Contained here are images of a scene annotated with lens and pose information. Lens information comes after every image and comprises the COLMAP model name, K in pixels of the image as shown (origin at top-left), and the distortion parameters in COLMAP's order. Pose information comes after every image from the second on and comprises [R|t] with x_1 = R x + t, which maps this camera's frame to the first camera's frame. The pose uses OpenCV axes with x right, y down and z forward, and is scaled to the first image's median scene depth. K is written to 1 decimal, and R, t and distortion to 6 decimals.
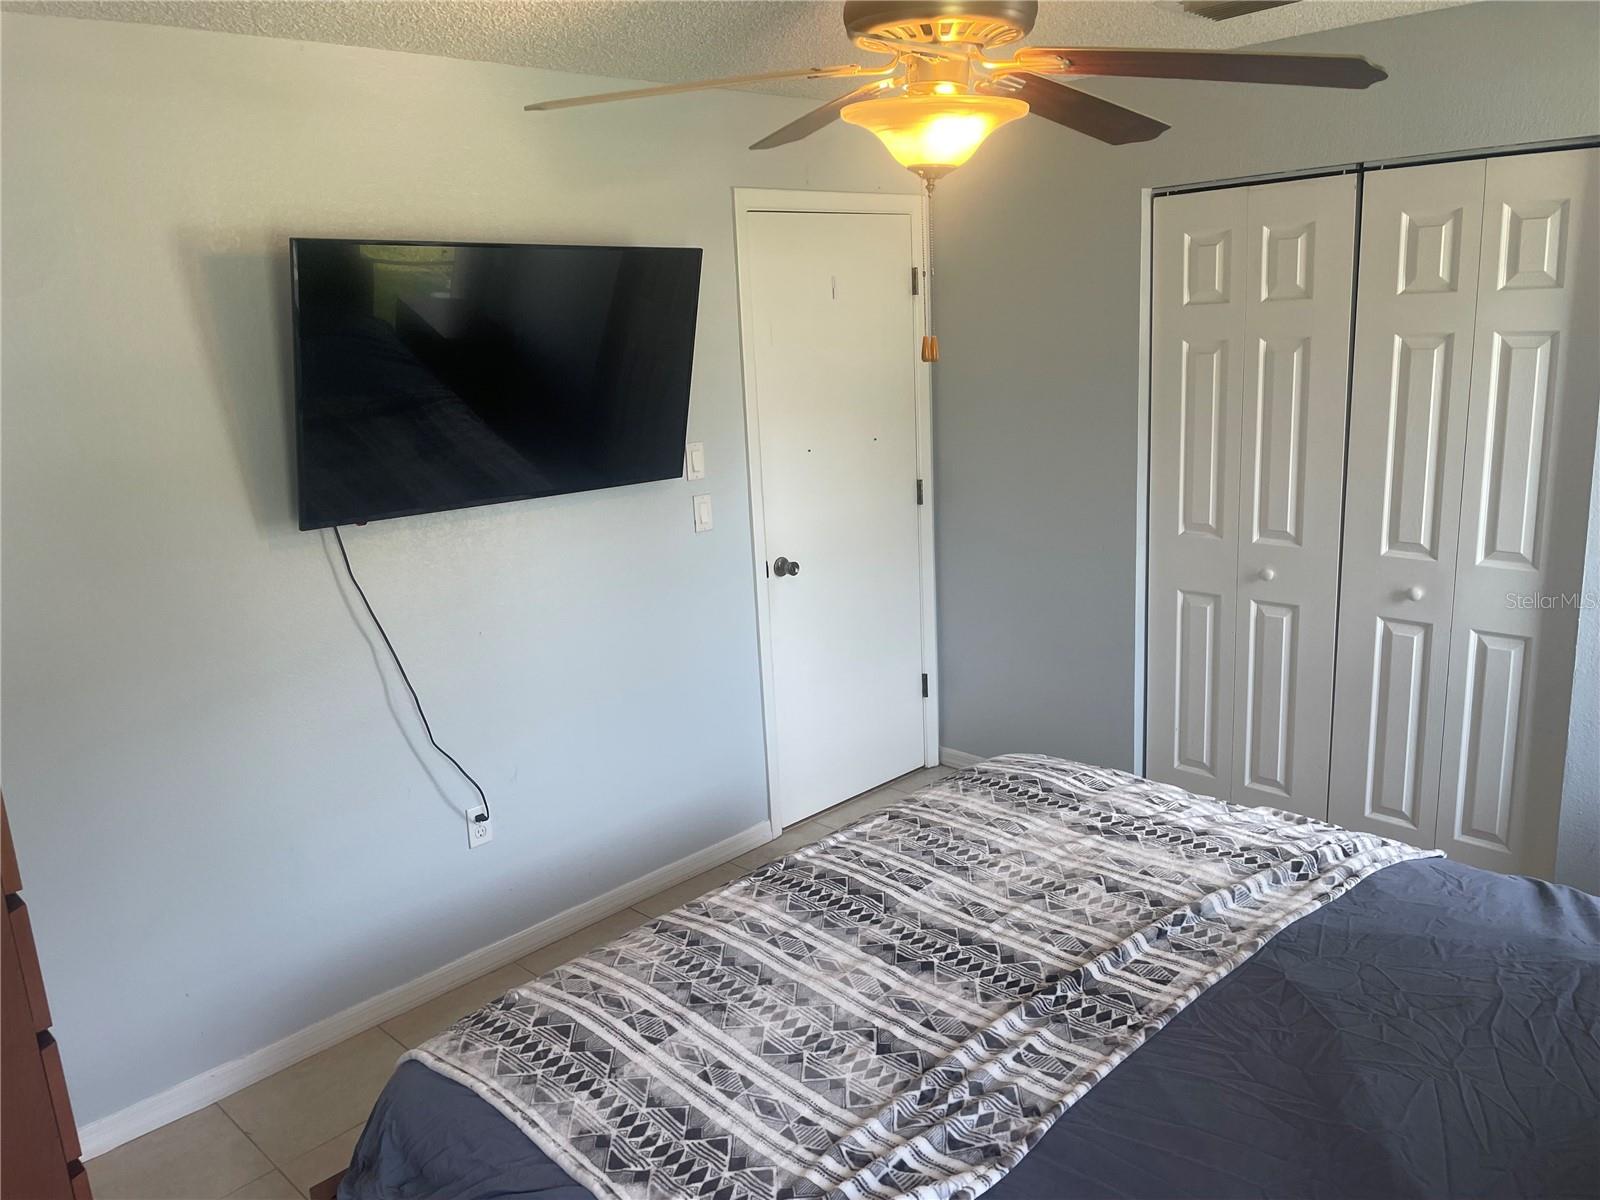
lens RADIAL K [[1208.0, 0, 792.4], [0, 1208.0, 597.6], [0, 0, 1]] dist [0.056743, -0.037199]
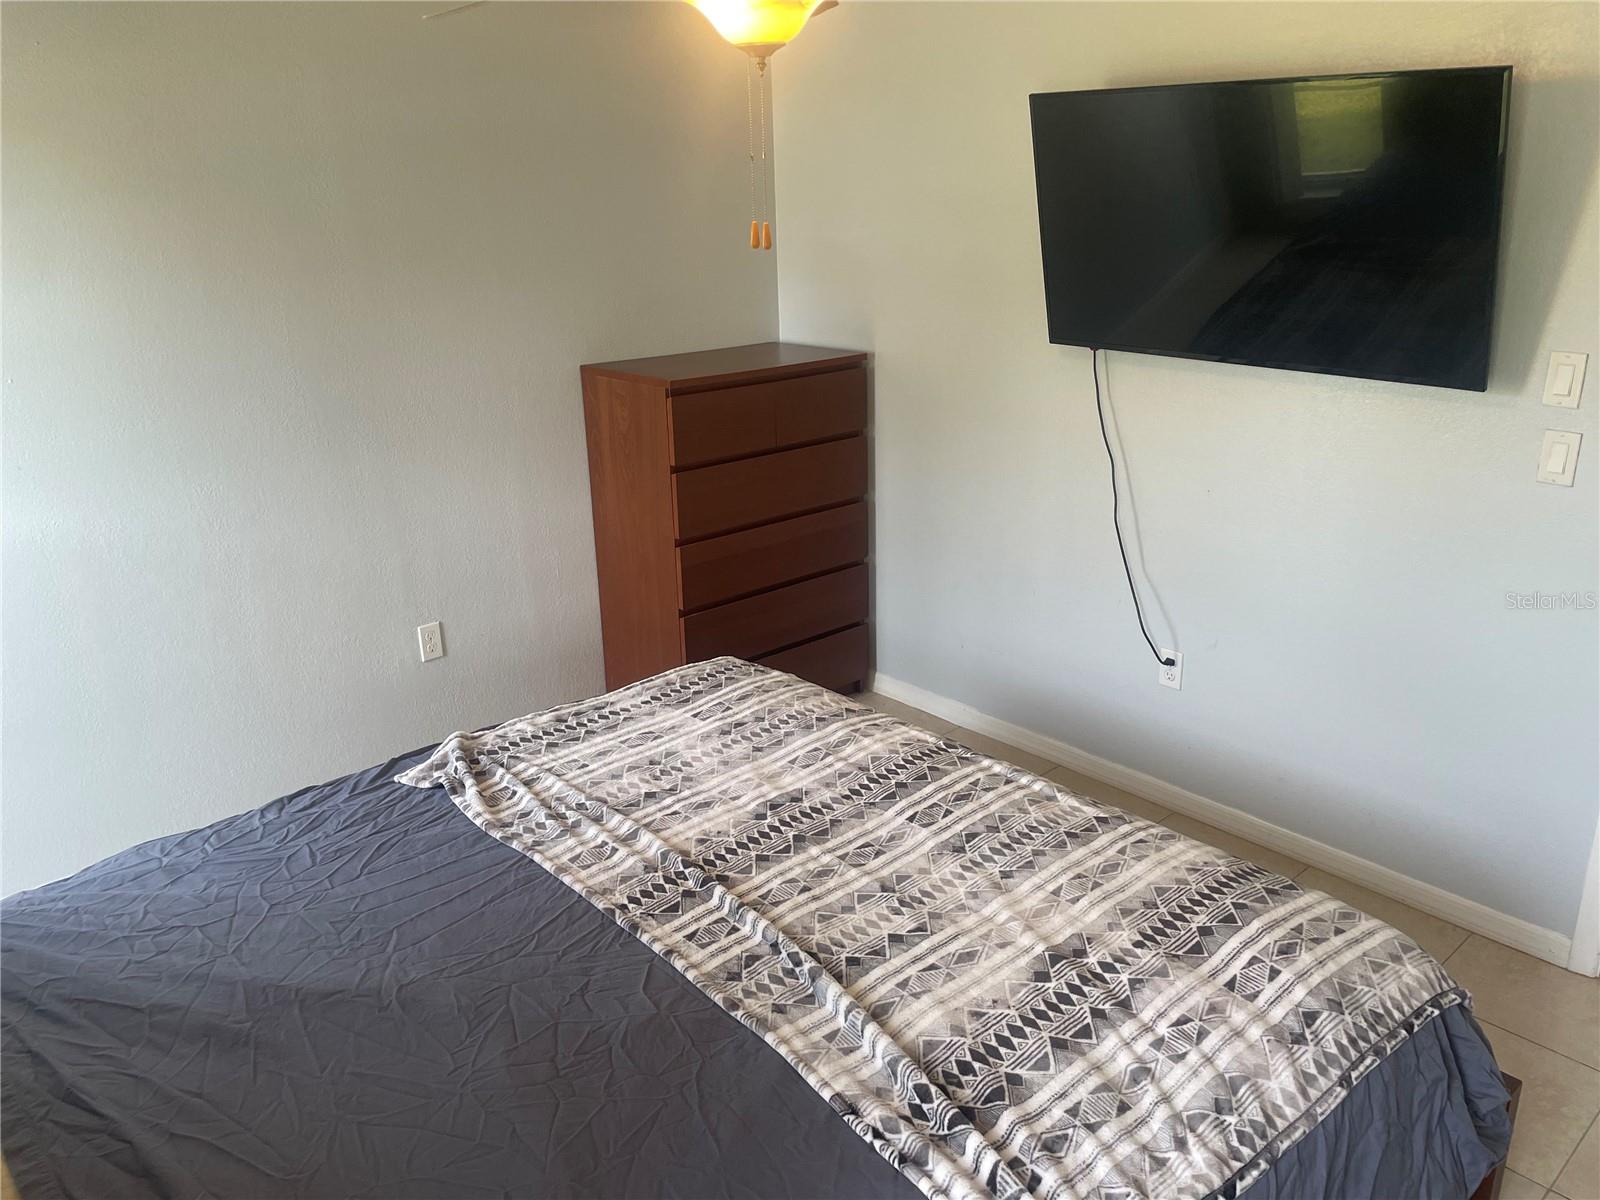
lens RADIAL K [[1208.0, 0, 790.5], [0, 1208.0, 600.4], [0, 0, 1]] dist [0.056743, -0.037199]
pose [[-0.051903, 0.380388, -0.923370, 0.976165], [-0.207656, 0.900295, 0.382554, -0.273497], [0.976824, 0.211599, 0.032262, 0.896967]]
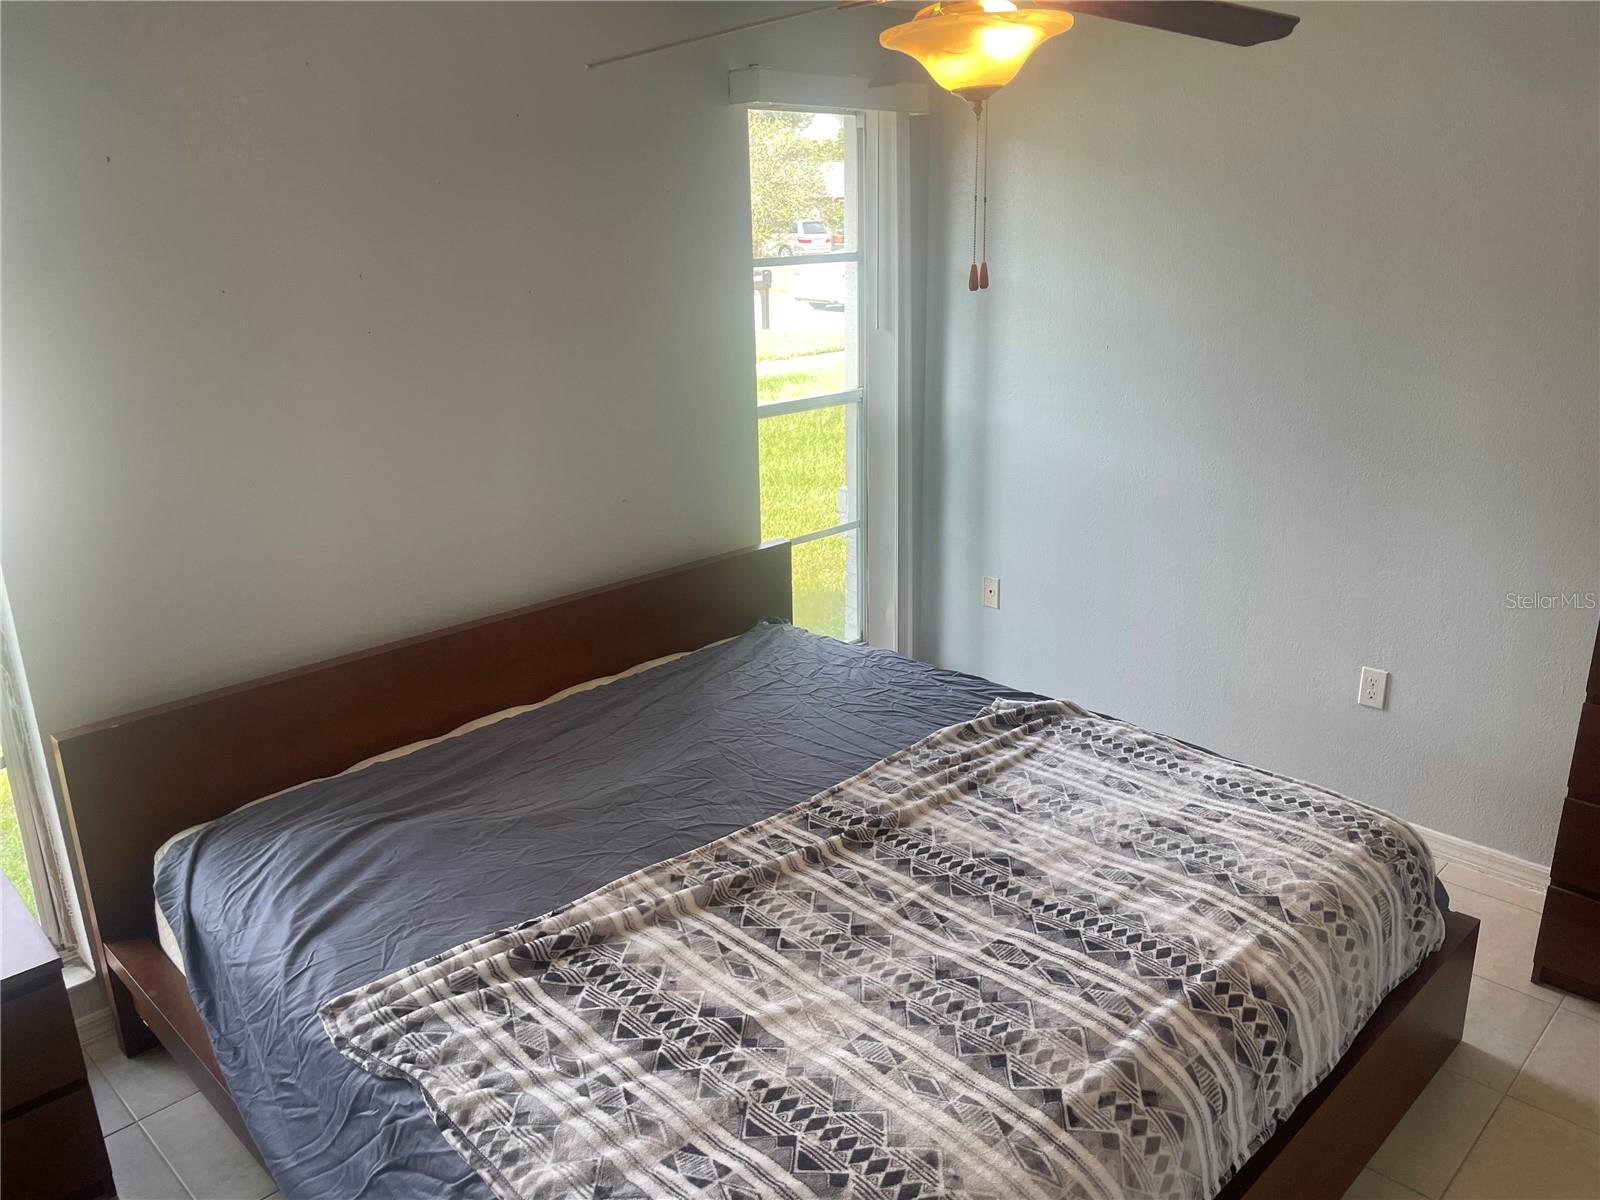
lens RADIAL K [[1208.0, 0, 803.5], [0, 1208.0, 601.6], [0, 0, 1]] dist [0.056743, -0.037199]
pose [[-0.997527, 0.069180, 0.012419, 0.224087], [0.065417, 0.849202, 0.524001, -0.435453], [0.025704, 0.523517, -0.851627, 1.693054]]
